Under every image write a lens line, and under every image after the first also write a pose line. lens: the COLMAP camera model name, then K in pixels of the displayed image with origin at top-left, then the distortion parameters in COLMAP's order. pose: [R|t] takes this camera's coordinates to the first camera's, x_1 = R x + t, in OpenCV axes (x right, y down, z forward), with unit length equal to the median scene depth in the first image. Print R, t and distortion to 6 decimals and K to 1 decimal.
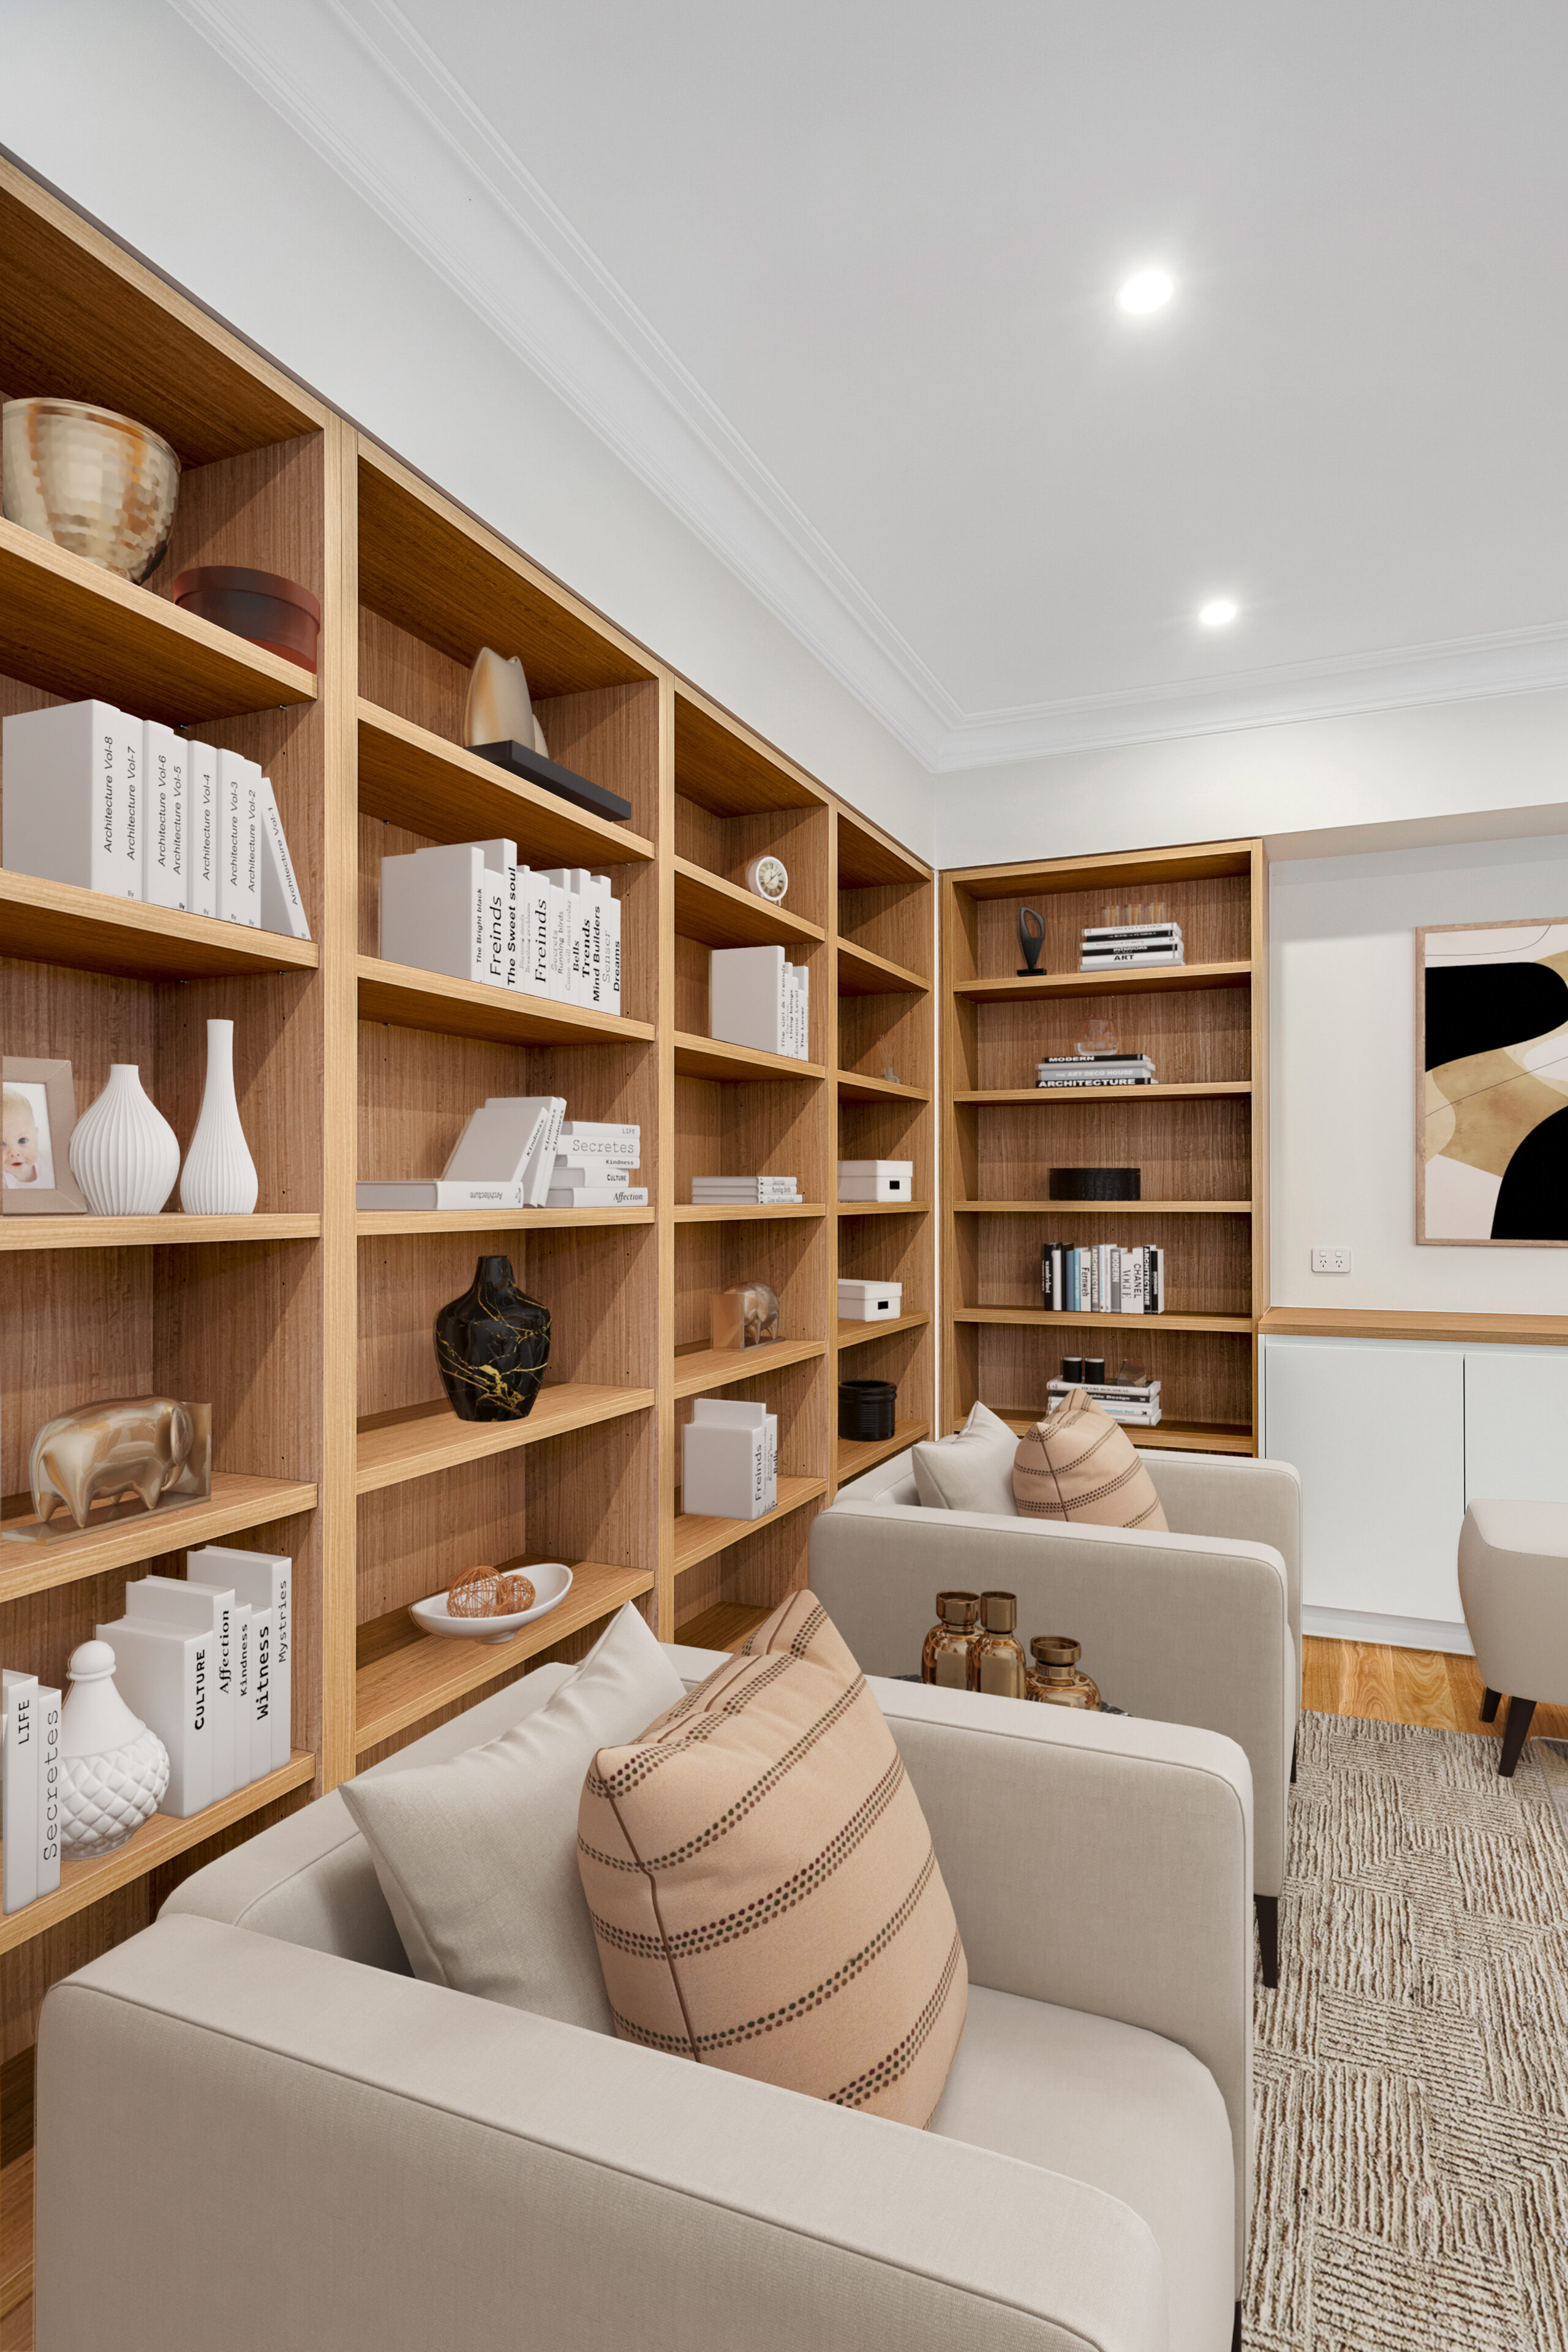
lens RADIAL K [[1324.9, 0, 784.0], [0, 1324.9, 1176.0], [0, 0, 1]] dist [0.003287, 0.000222]
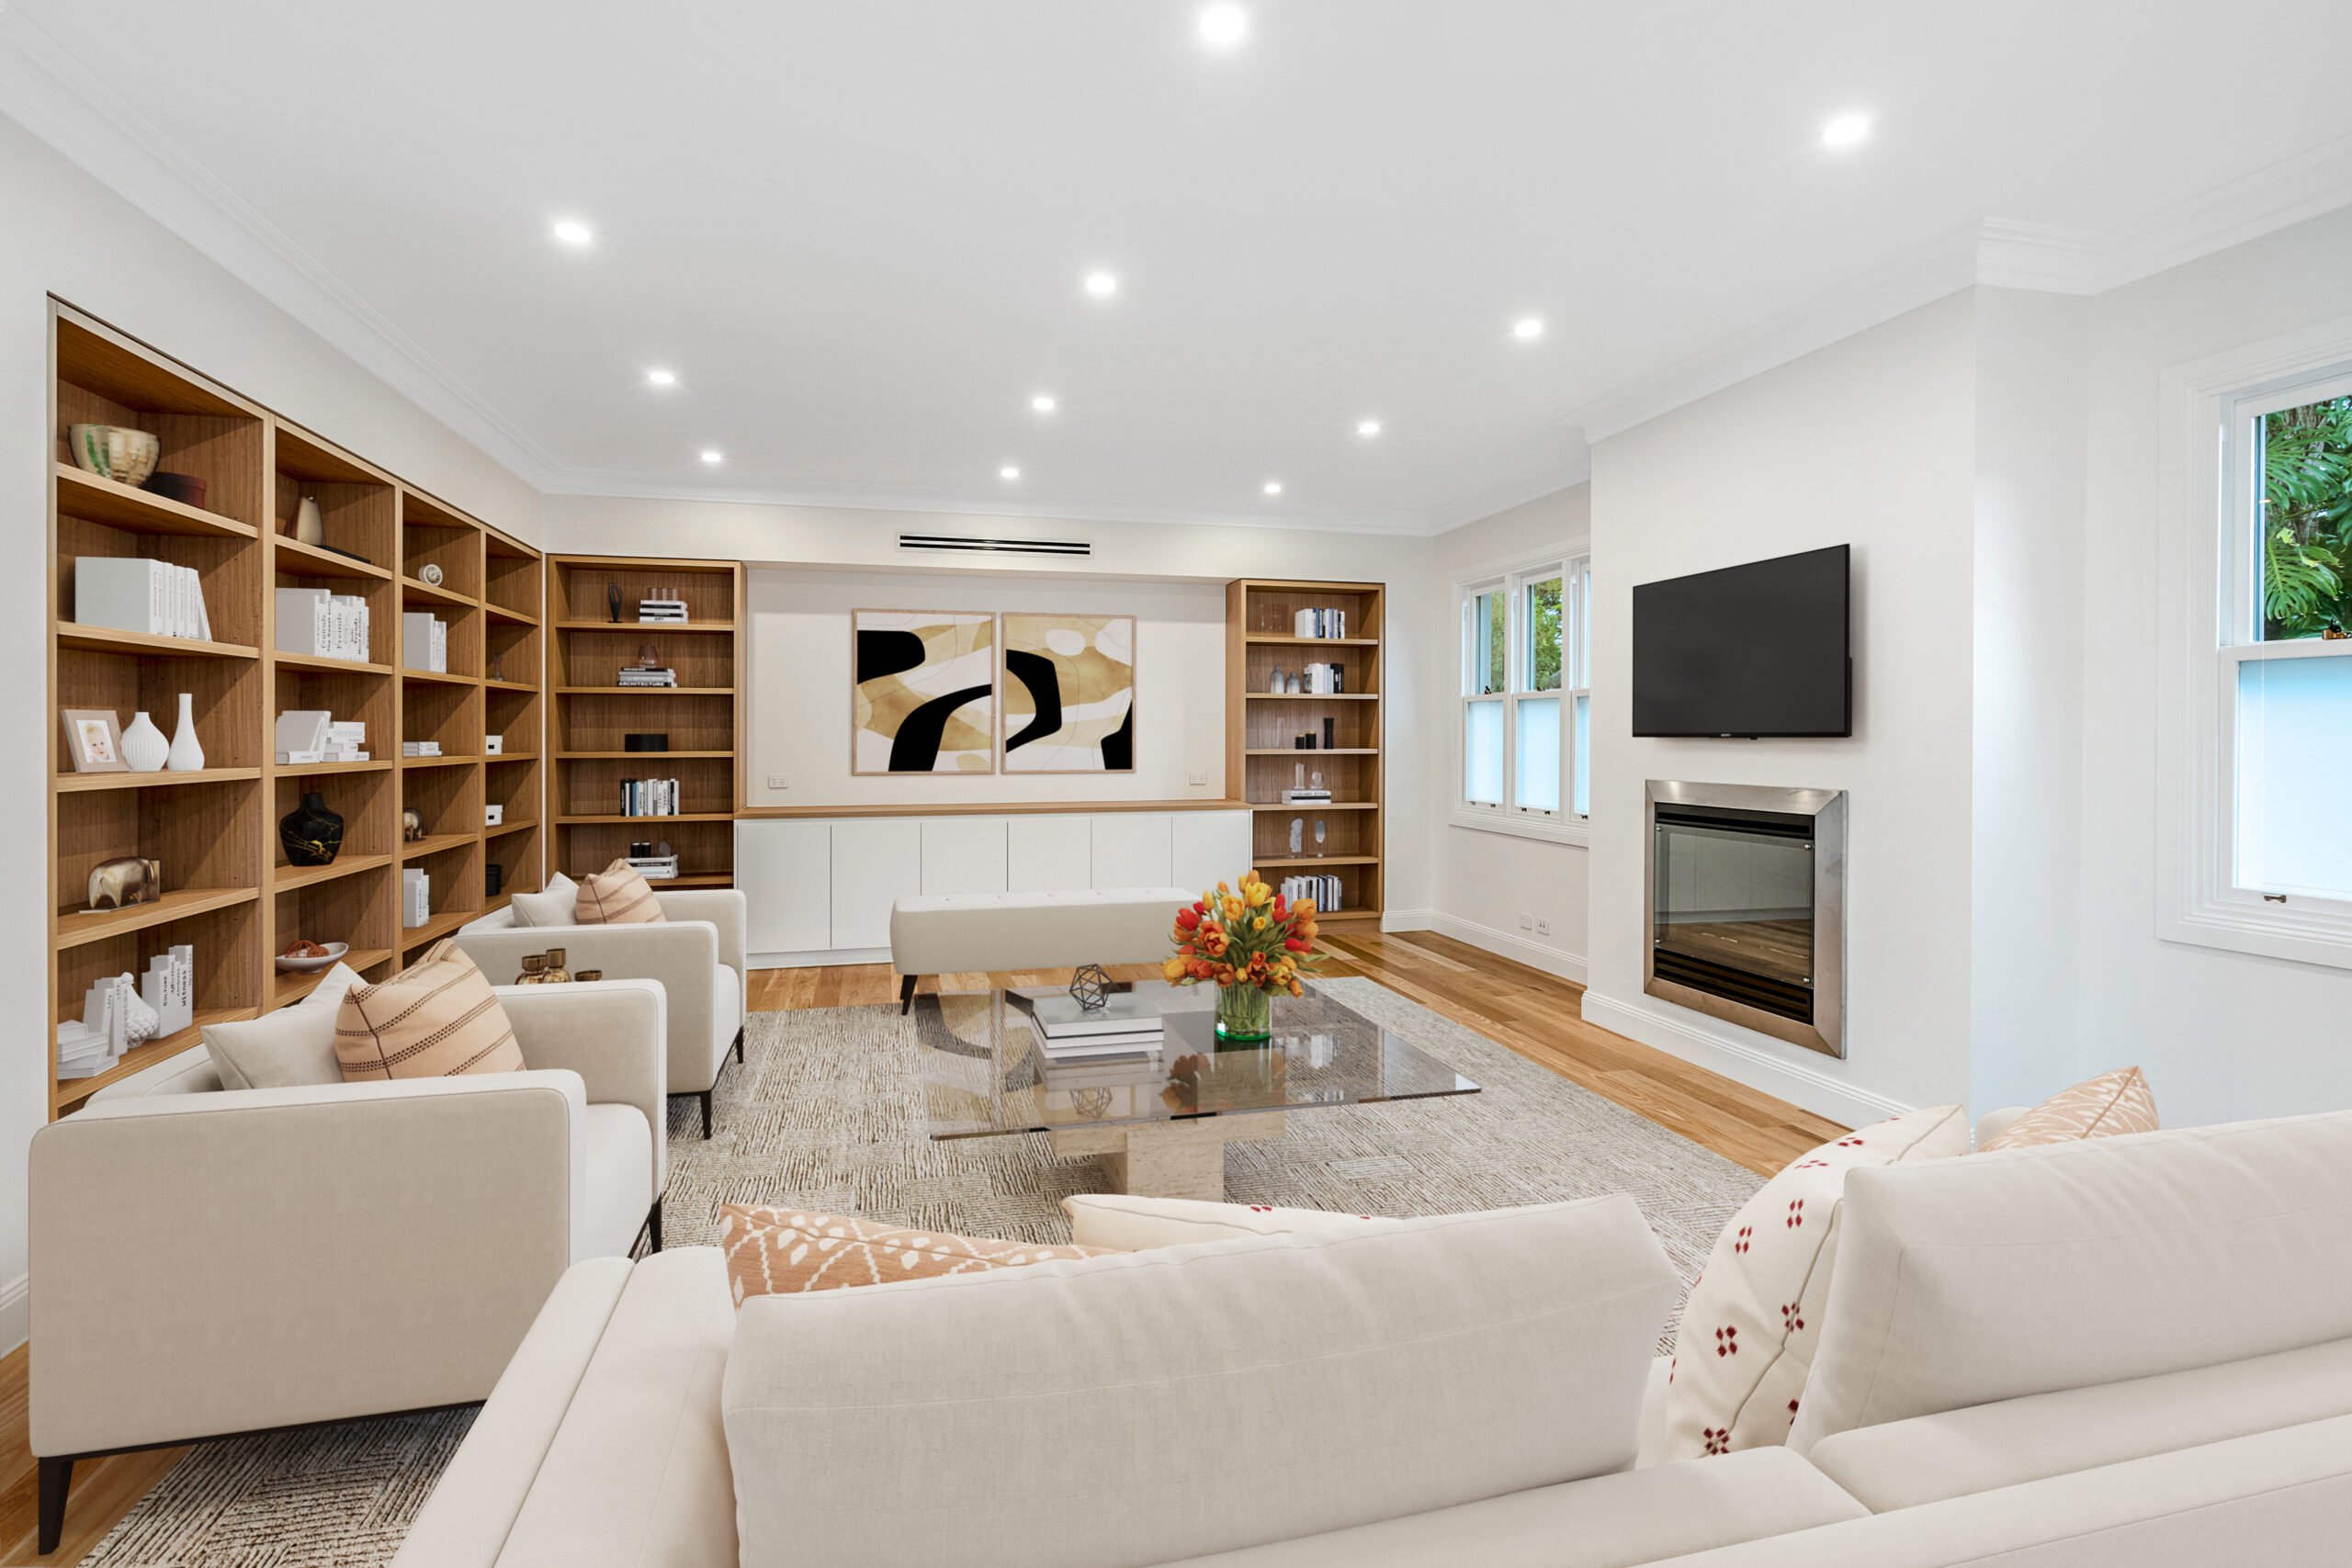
lens RADIAL K [[1109.7, 0, 1170.3], [0, 1109.7, 724.3], [0, 0, 1]] dist [-0.002128, -0.000042]
pose [[0.791808, 0.004450, 0.610754, -0.123999], [-0.006545, 0.999978, 0.001199, -0.026014], [-0.610735, -0.004947, 0.791820, -0.646604]]
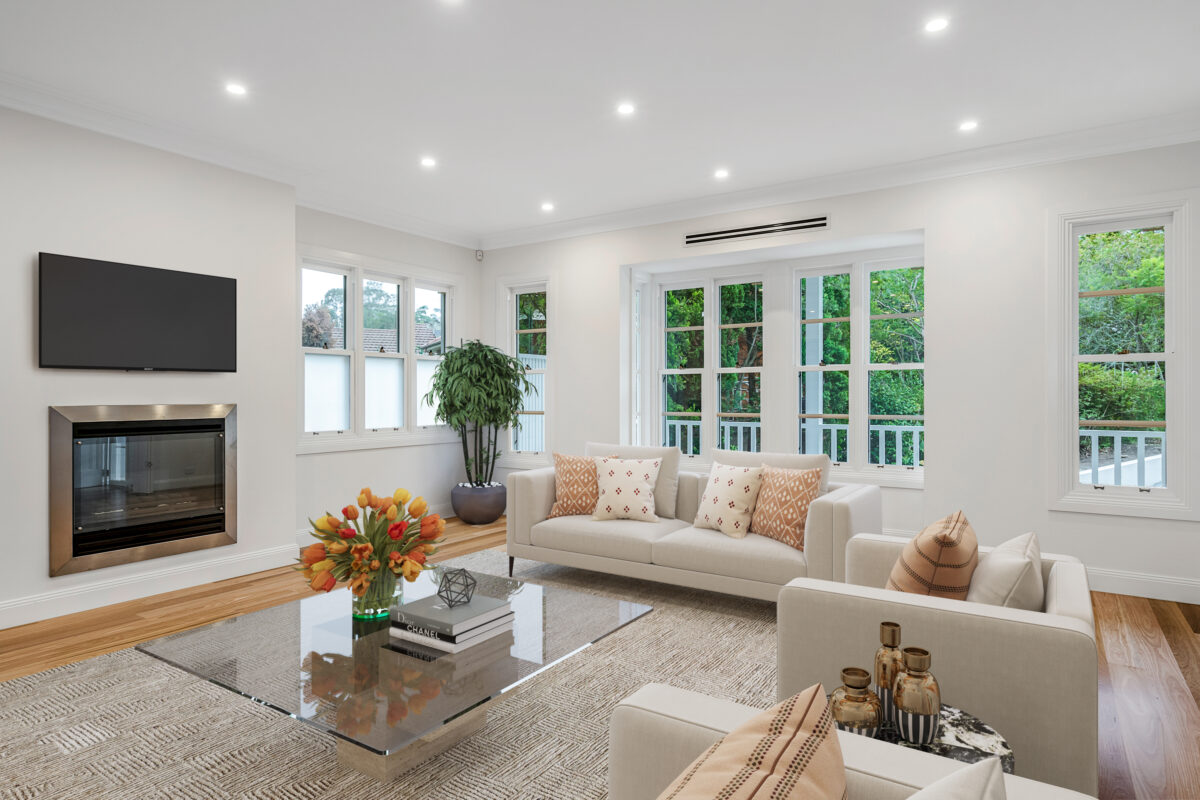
lens RADIAL K [[676.0, 0, 600.0], [0, 676.0, 400.0], [0, 0, 1]] dist [0.003287, 0.000222]
pose [[-0.983710, 0.001264, 0.179759, 0.120960], [-0.000944, 0.999925, -0.012196, 0.035142], [-0.179761, -0.012167, -0.983635, 0.756296]]
